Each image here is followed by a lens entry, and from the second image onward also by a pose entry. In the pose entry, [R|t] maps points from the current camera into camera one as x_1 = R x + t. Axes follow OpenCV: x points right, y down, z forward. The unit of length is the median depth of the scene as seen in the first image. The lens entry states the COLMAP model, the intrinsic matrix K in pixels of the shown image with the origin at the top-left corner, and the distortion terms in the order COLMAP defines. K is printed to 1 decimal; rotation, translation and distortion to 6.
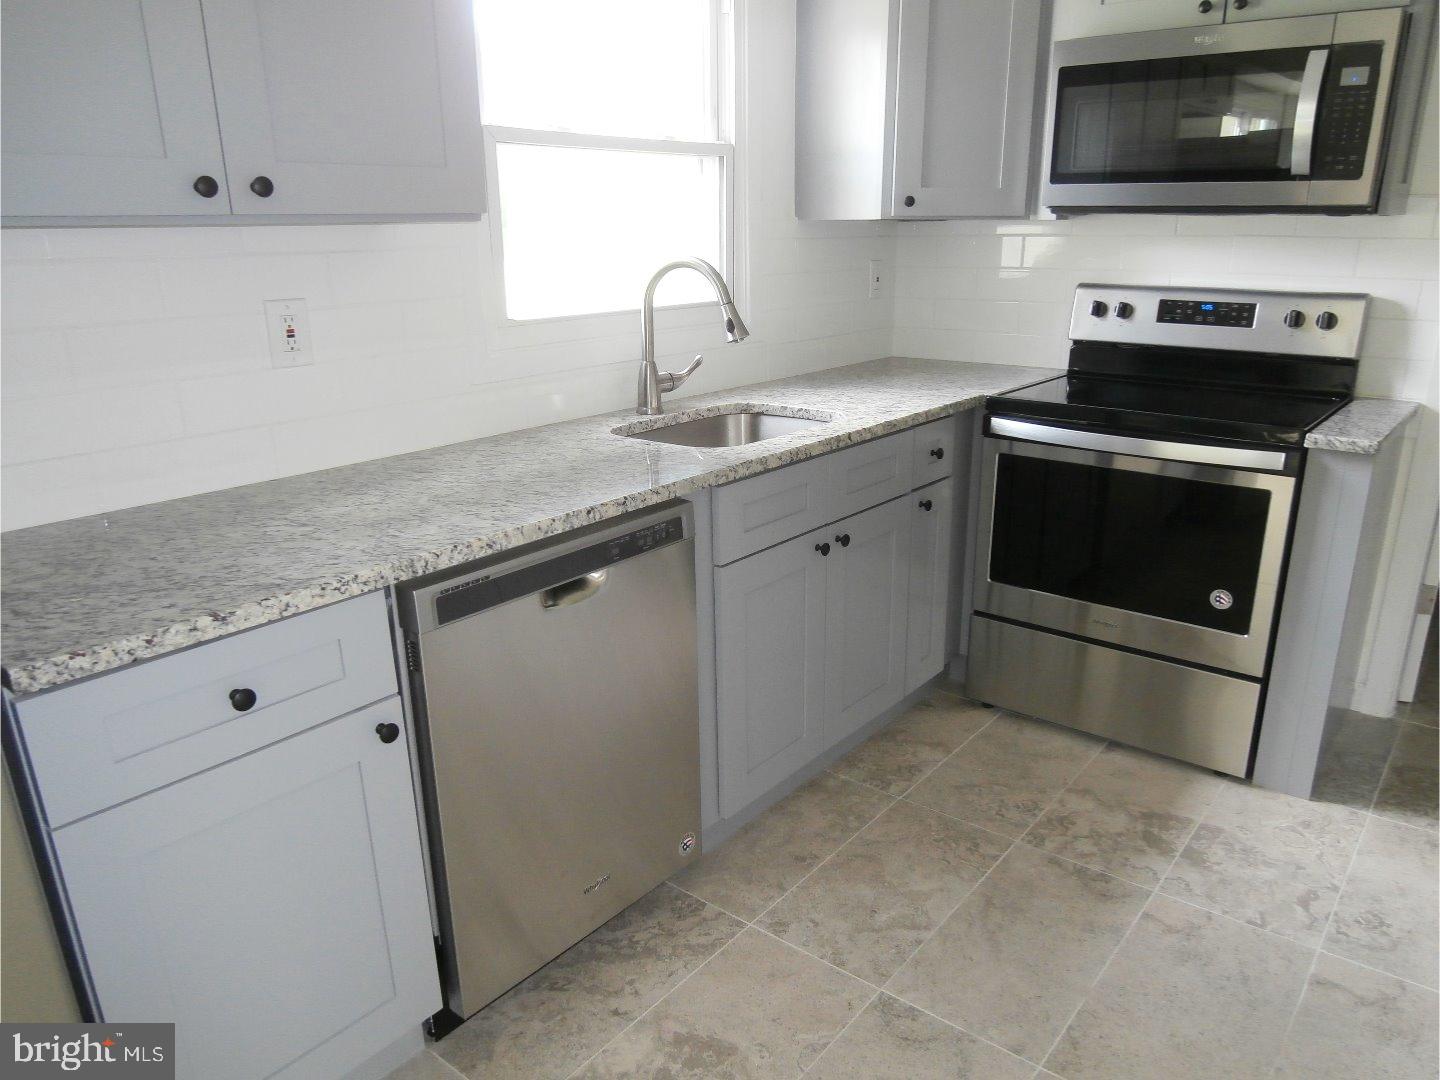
lens RADIAL K [[1016.0, 0, 714.9], [0, 1016.0, 524.1], [0, 0, 1]] dist [0.010907, 0.017146]
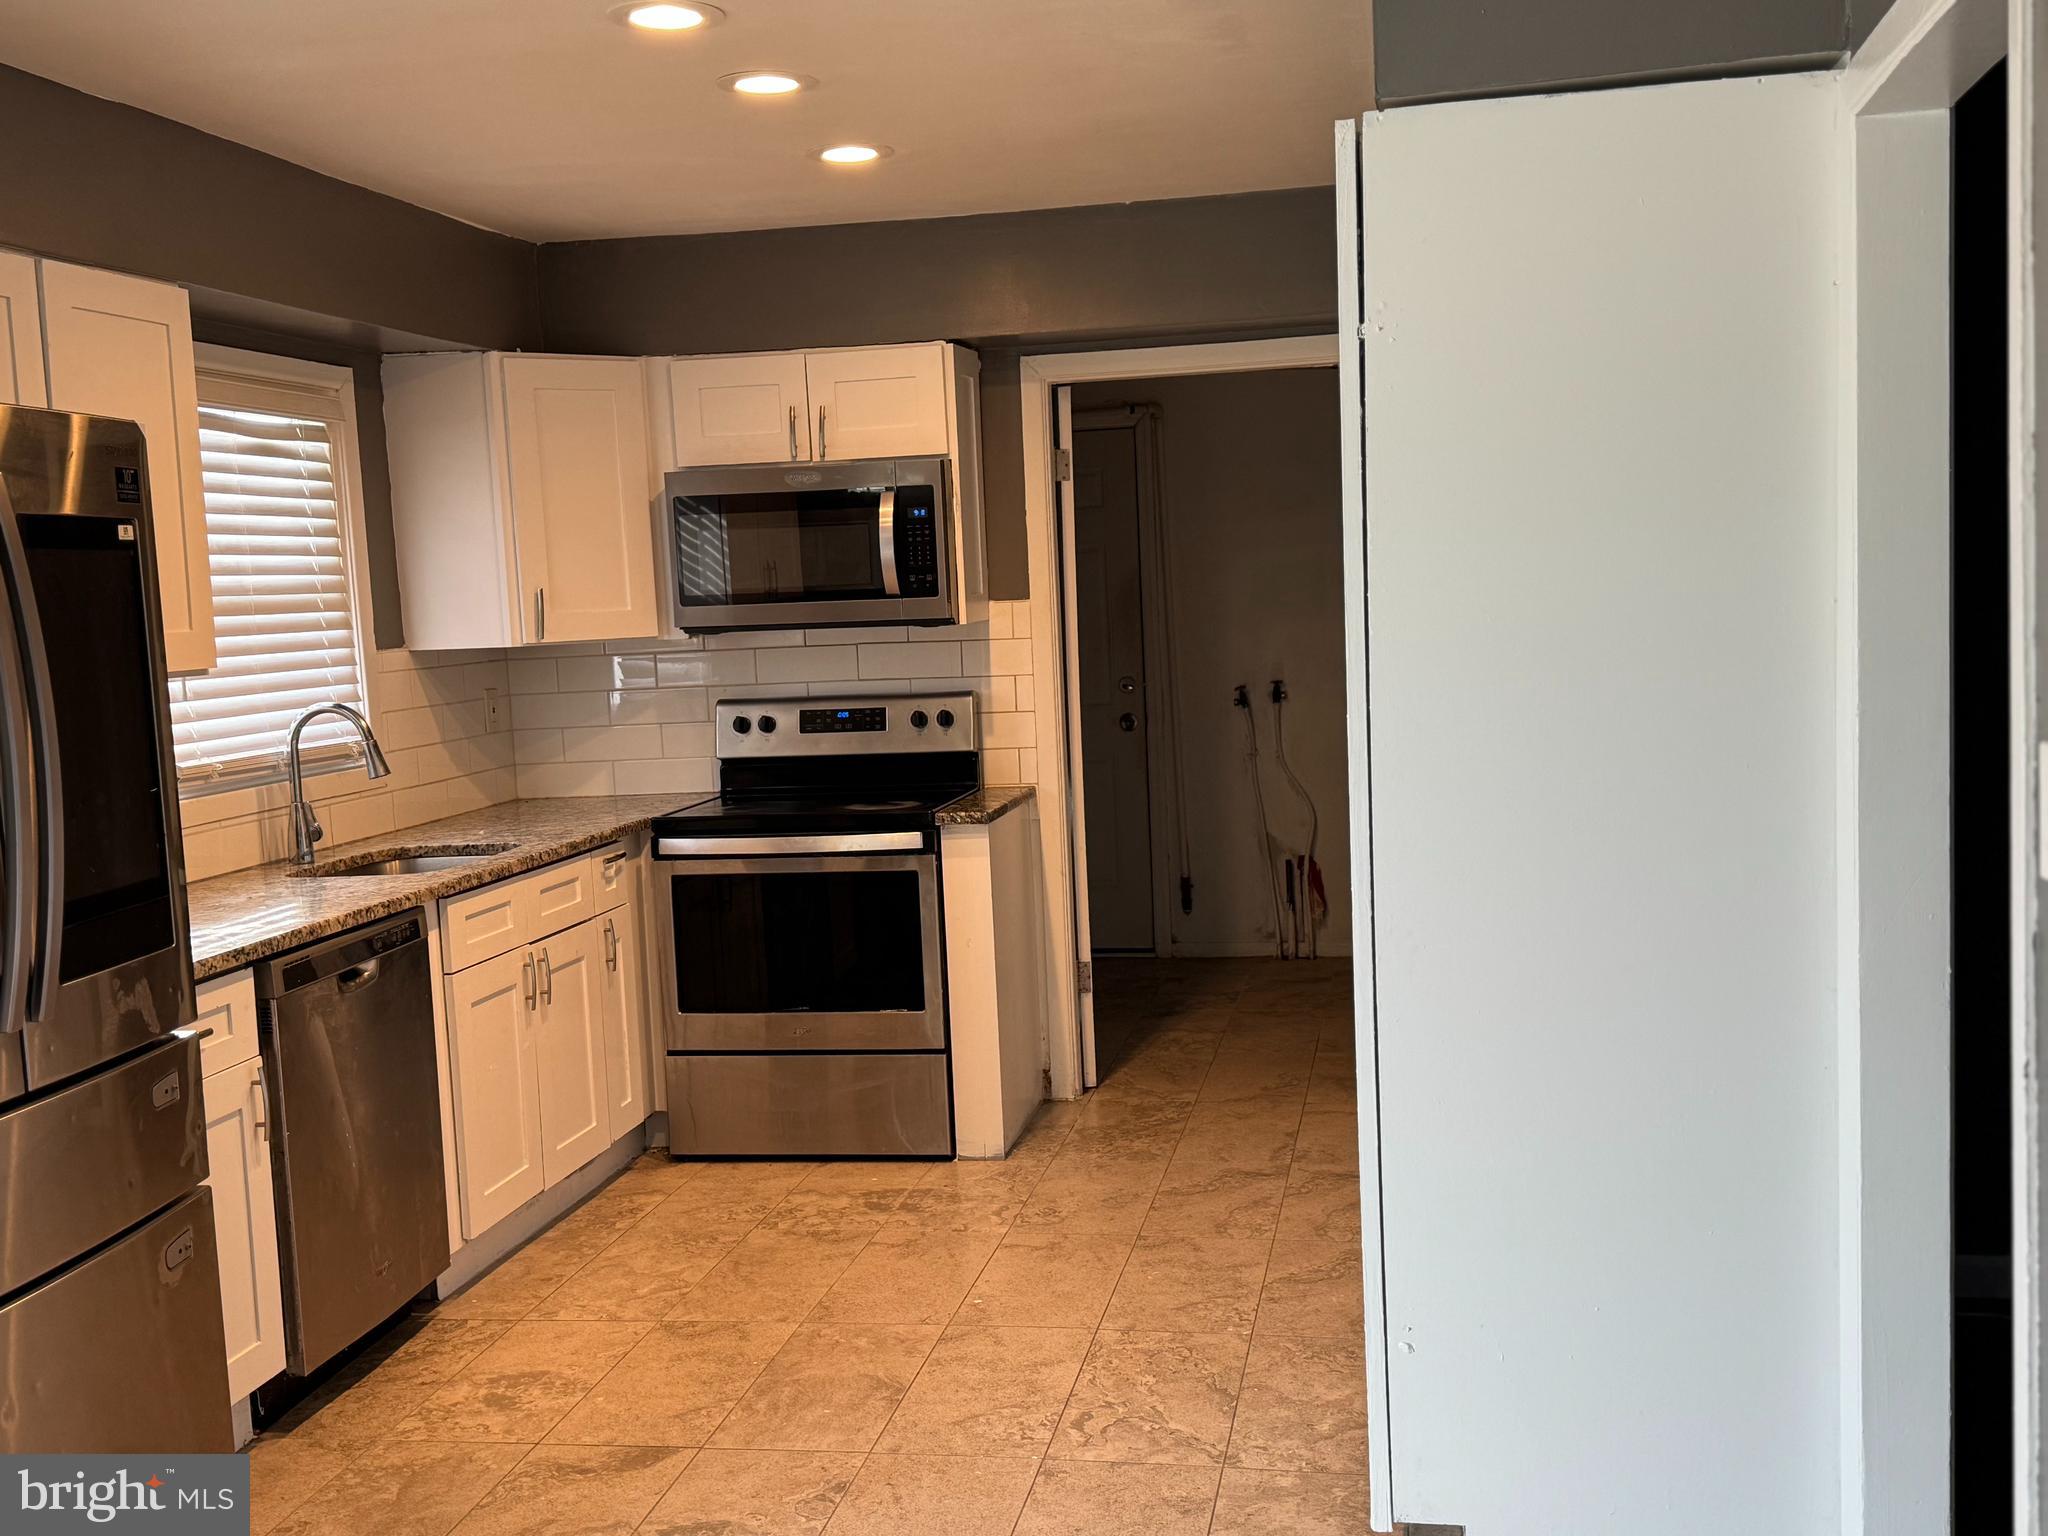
lens RADIAL K [[2160.3, 0, 1034.0], [0, 2160.3, 788.2], [0, 0, 1]] dist [0.111747, 0.000000]
pose [[0.874664, -0.086555, 0.476939, -0.401683], [0.181548, 0.970807, -0.156760, 0.241952], [-0.449448, 0.223700, 0.864844, -0.974973]]
